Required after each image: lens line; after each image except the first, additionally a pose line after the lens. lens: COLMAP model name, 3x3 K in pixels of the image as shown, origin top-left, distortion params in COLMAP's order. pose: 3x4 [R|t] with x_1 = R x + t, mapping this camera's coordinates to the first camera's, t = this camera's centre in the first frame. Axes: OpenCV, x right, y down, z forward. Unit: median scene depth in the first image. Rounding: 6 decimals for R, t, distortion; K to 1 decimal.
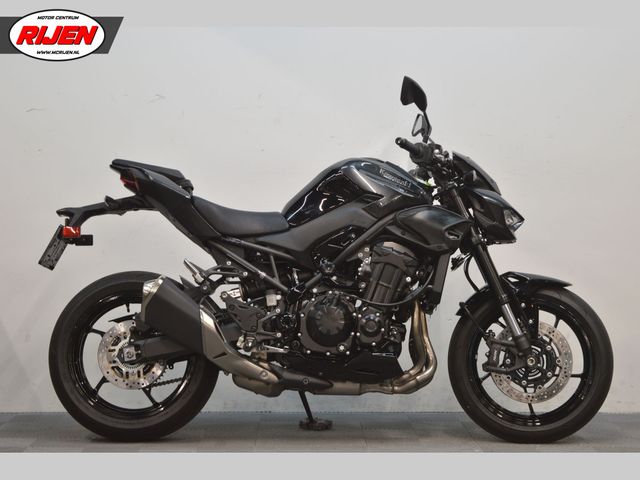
lens RADIAL K [[1453.5, 0, 318.6], [0, 1453.5, 241.6], [0, 0, 1]] dist [0.056203, 0.000000]
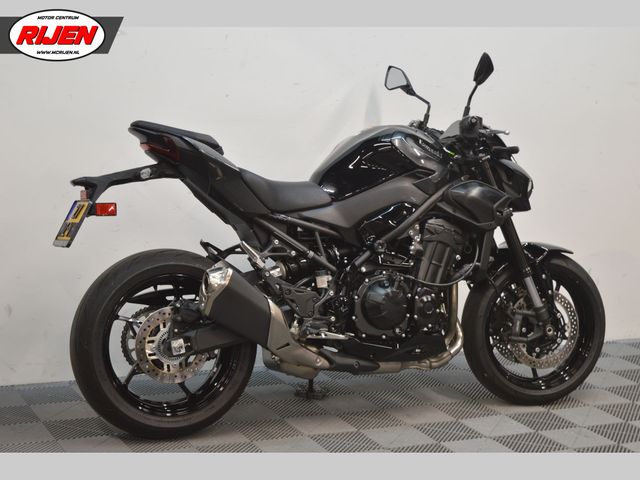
lens RADIAL K [[1280.3, 0, 319.2], [0, 1280.3, 239.6], [0, 0, 1]] dist [0.004467, 0.000000]
pose [[0.905201, -0.025438, 0.424221, -0.383813], [-0.038545, 0.989179, 0.141563, -0.103227], [-0.423231, -0.144495, 0.894425, 0.266119]]
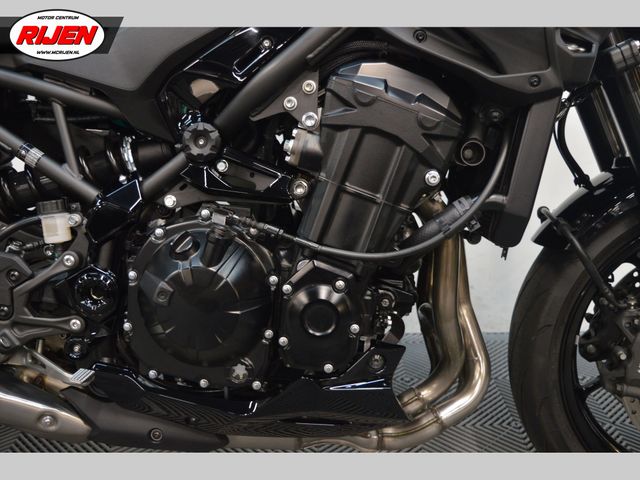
lens RADIAL K [[700.2, 0, 320.3], [0, 700.2, 236.0], [0, 0, 1]] dist [-0.070960, 0.000000]
pose [[0.999775, -0.002865, -0.021018, 0.038824], [0.008253, 0.965306, 0.260989, -0.003183], [0.019541, -0.261104, 0.965113, 0.830433]]
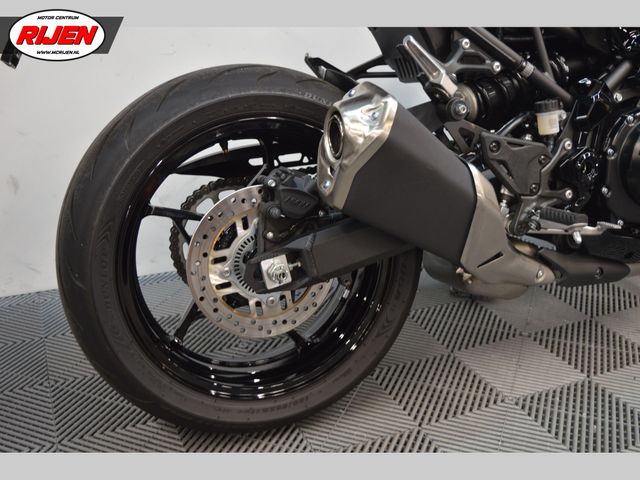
lens RADIAL K [[700.2, 0, 322.5], [0, 700.2, 245.5], [0, 0, 1]] dist [-0.070960, 0.000000]
pose [[0.917349, -0.137404, 0.373619, -0.192530], [0.000282, 0.938767, 0.344552, -0.000394], [-0.398084, -0.315969, 0.861216, 0.819657]]
